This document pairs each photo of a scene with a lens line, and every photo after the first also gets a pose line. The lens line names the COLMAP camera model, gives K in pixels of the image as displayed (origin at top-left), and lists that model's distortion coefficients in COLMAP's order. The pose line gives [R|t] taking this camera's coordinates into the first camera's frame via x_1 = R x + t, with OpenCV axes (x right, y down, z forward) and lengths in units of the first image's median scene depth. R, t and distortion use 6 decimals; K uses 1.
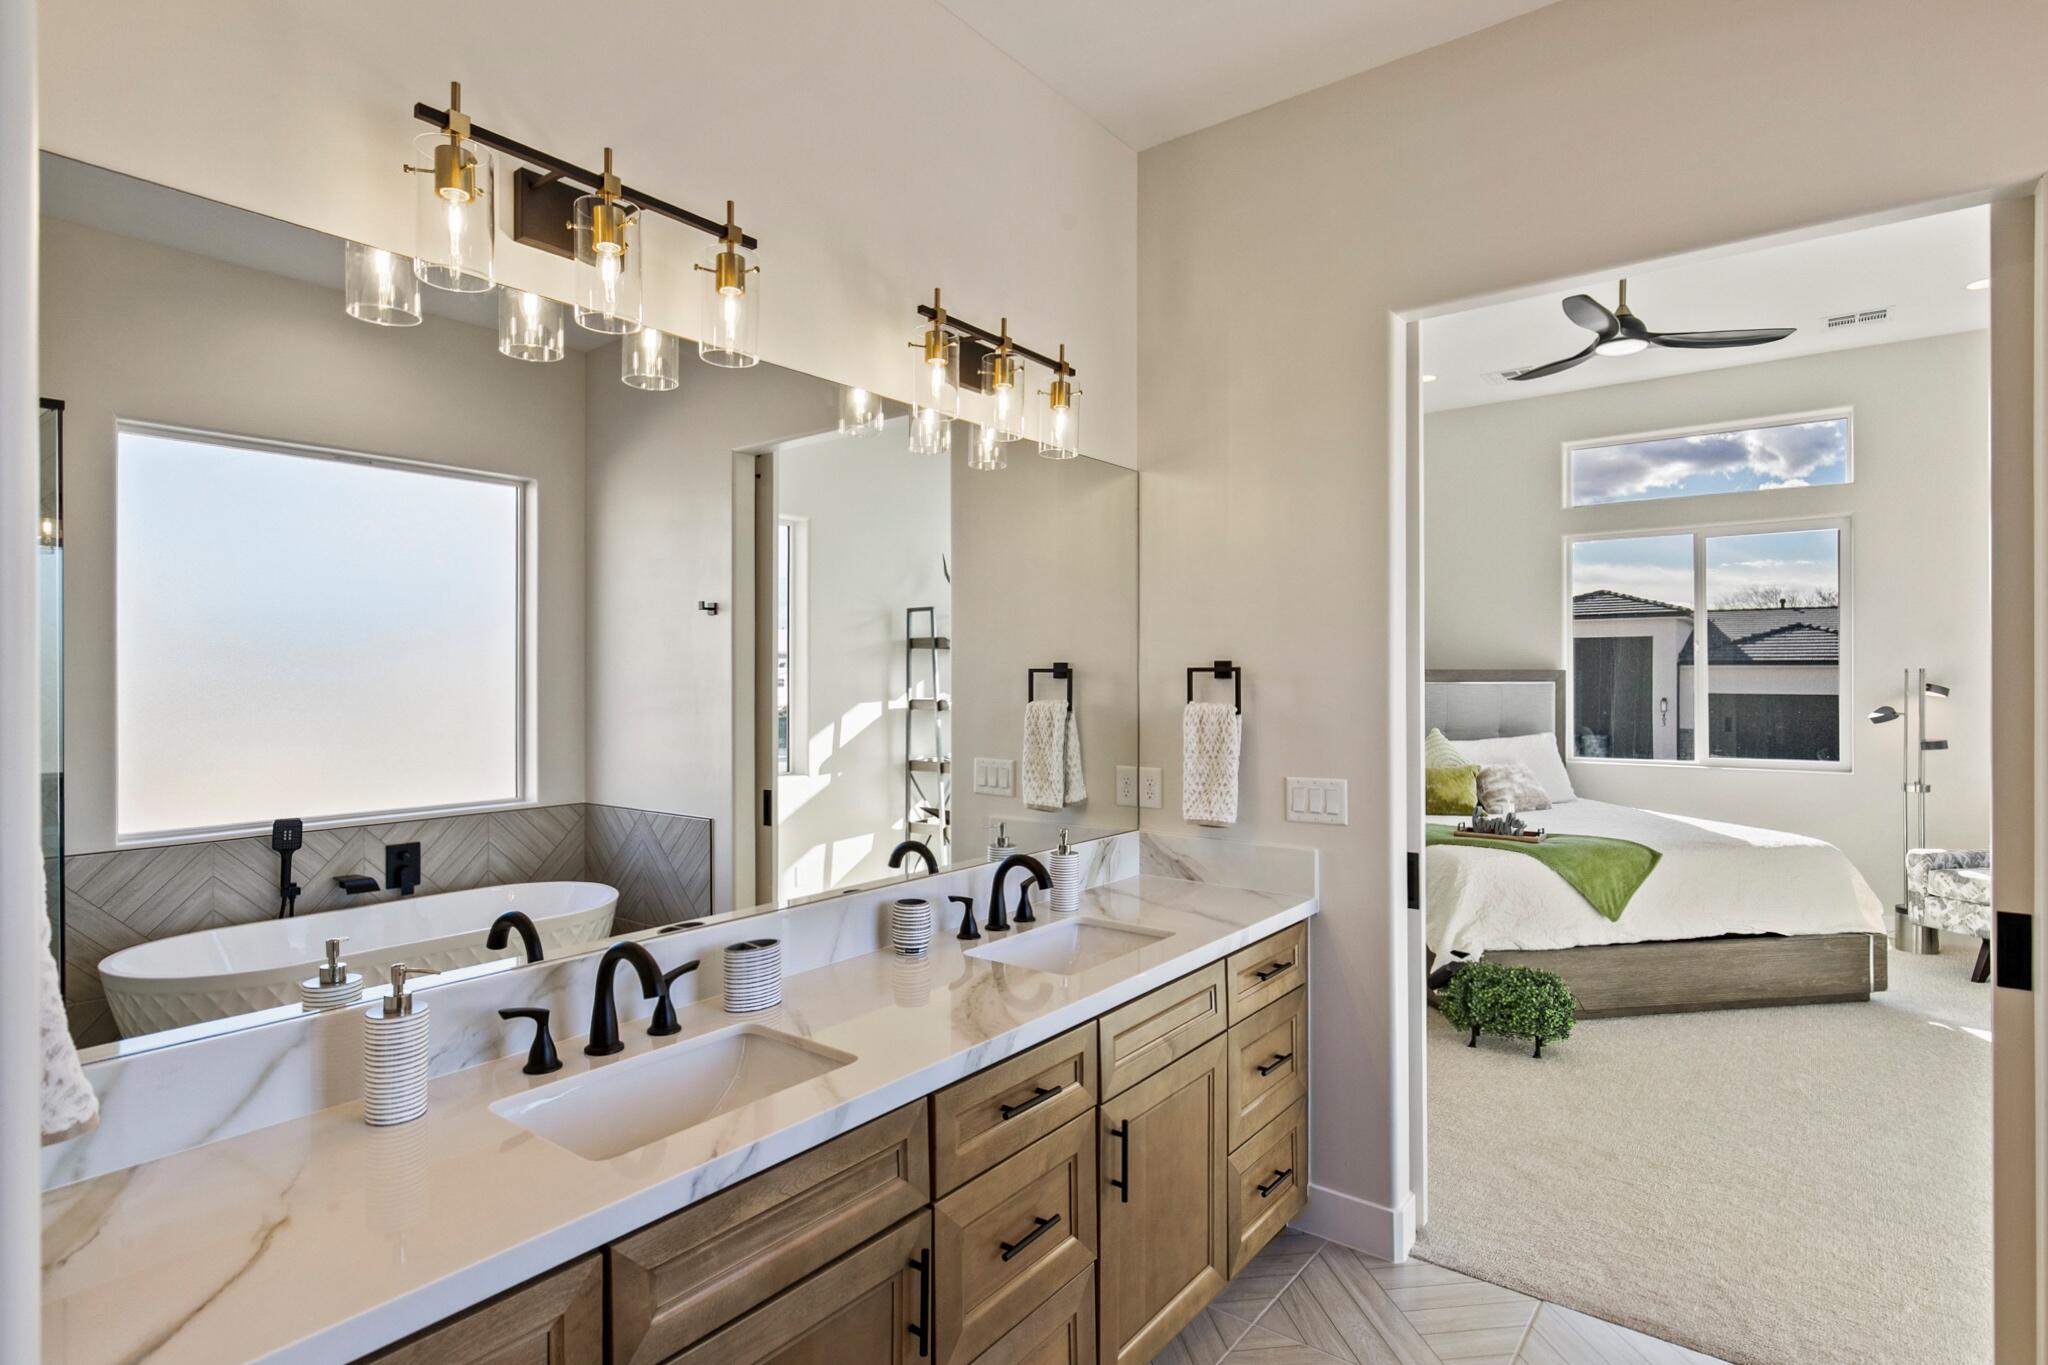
lens RADIAL K [[1036.8, 0, 1012.8], [0, 1036.8, 684.0], [0, 0, 1]] dist [-0.016471, 0.021711]
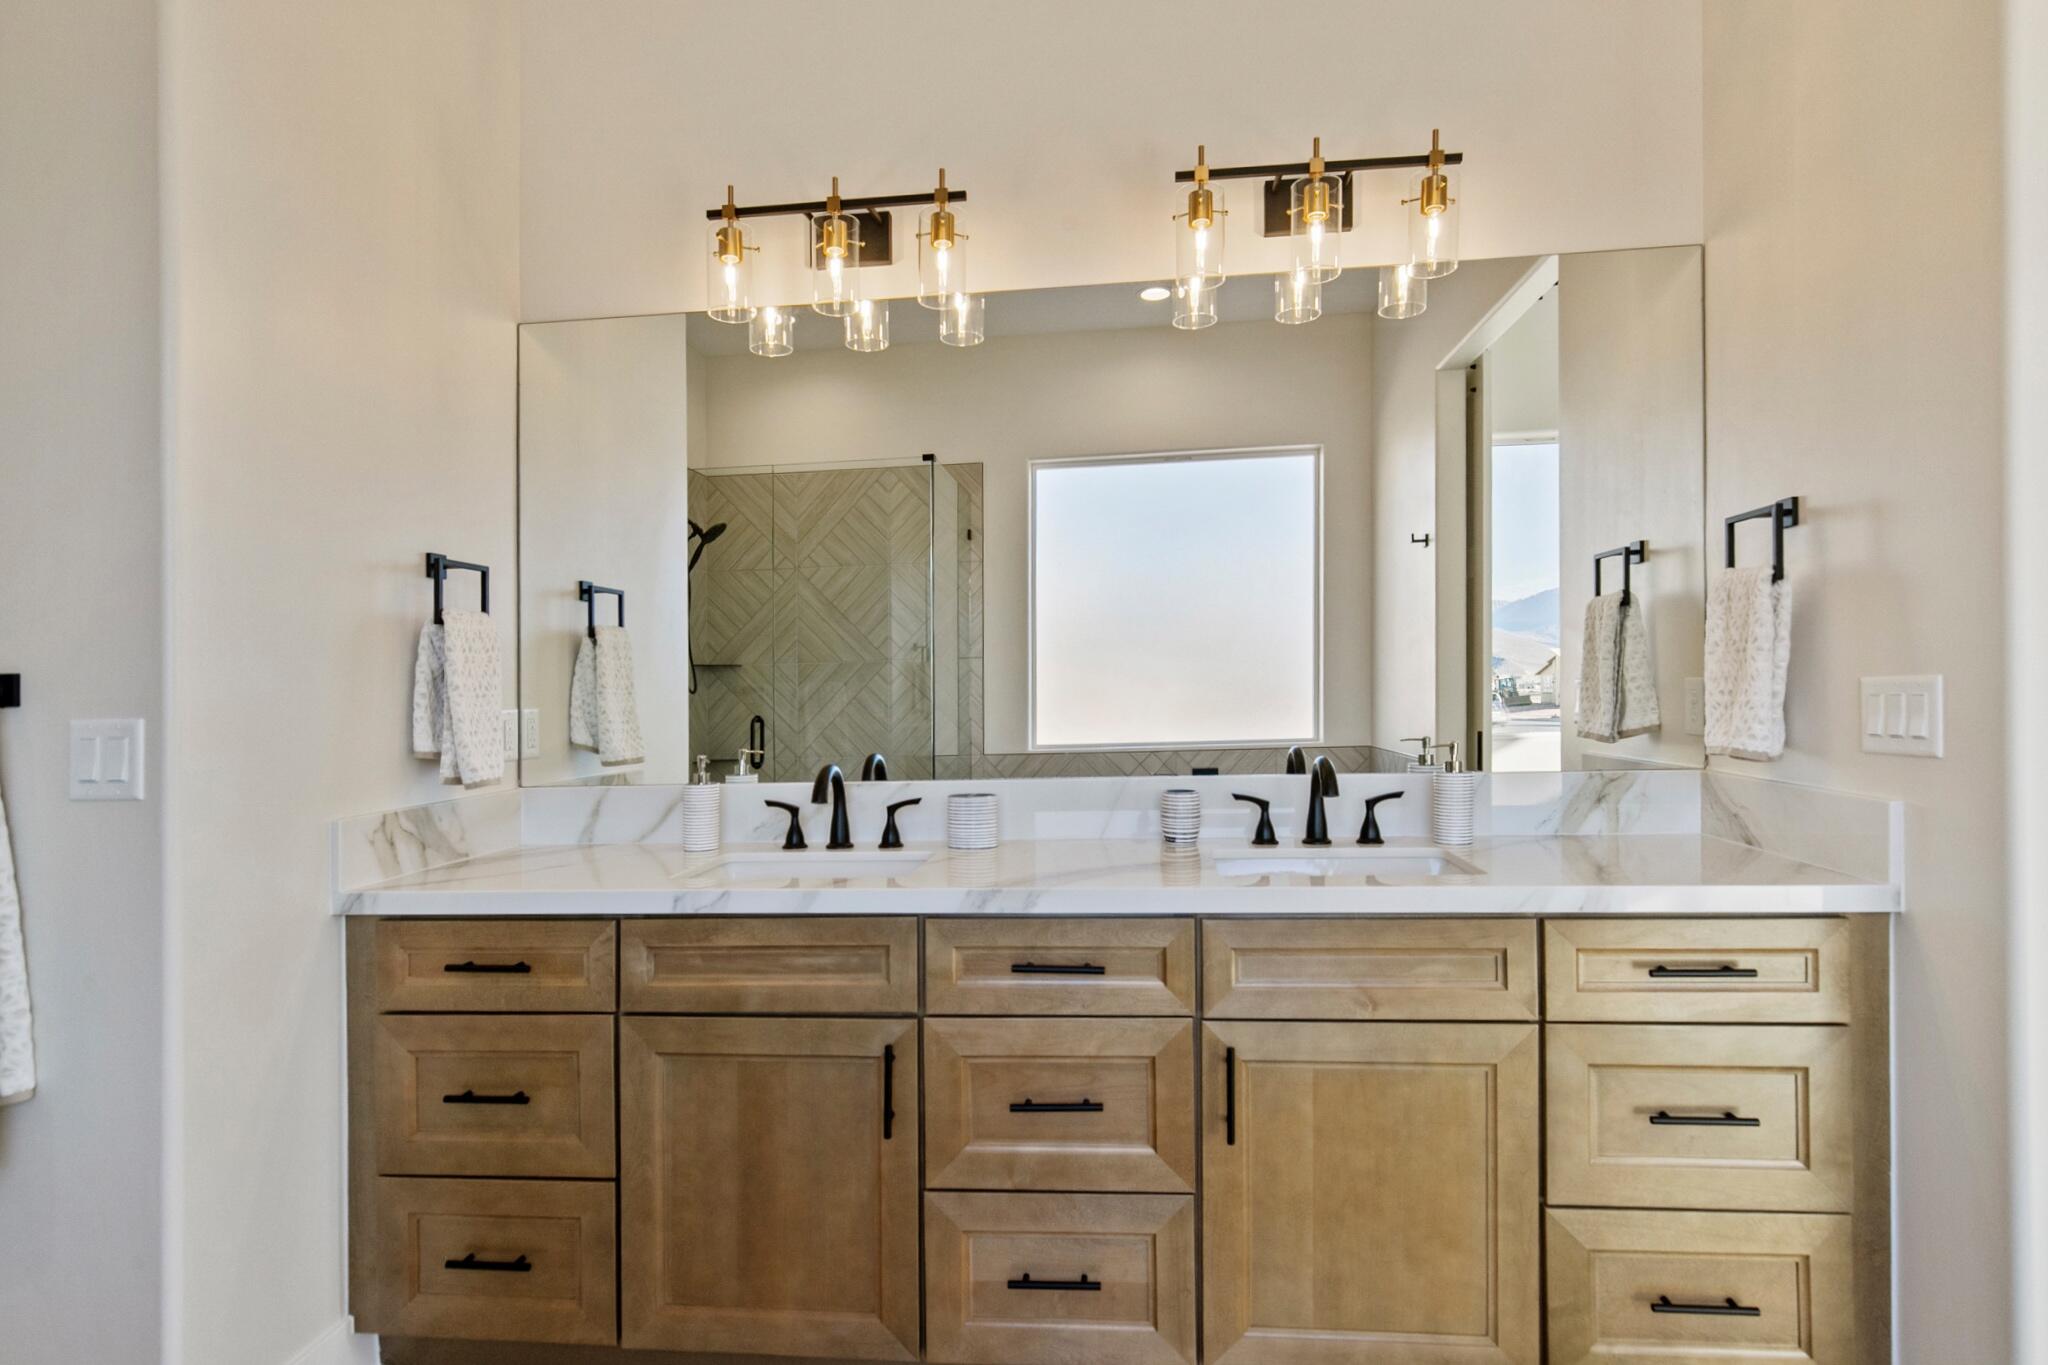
lens RADIAL K [[1036.8, 0, 1012.8], [0, 1036.8, 684.0], [0, 0, 1]] dist [-0.016471, 0.021711]
pose [[0.527030, -0.010327, -0.849784, 0.692581], [0.019804, 0.999804, 0.000133, 0.114202], [0.849616, -0.016899, 0.527131, 0.384577]]
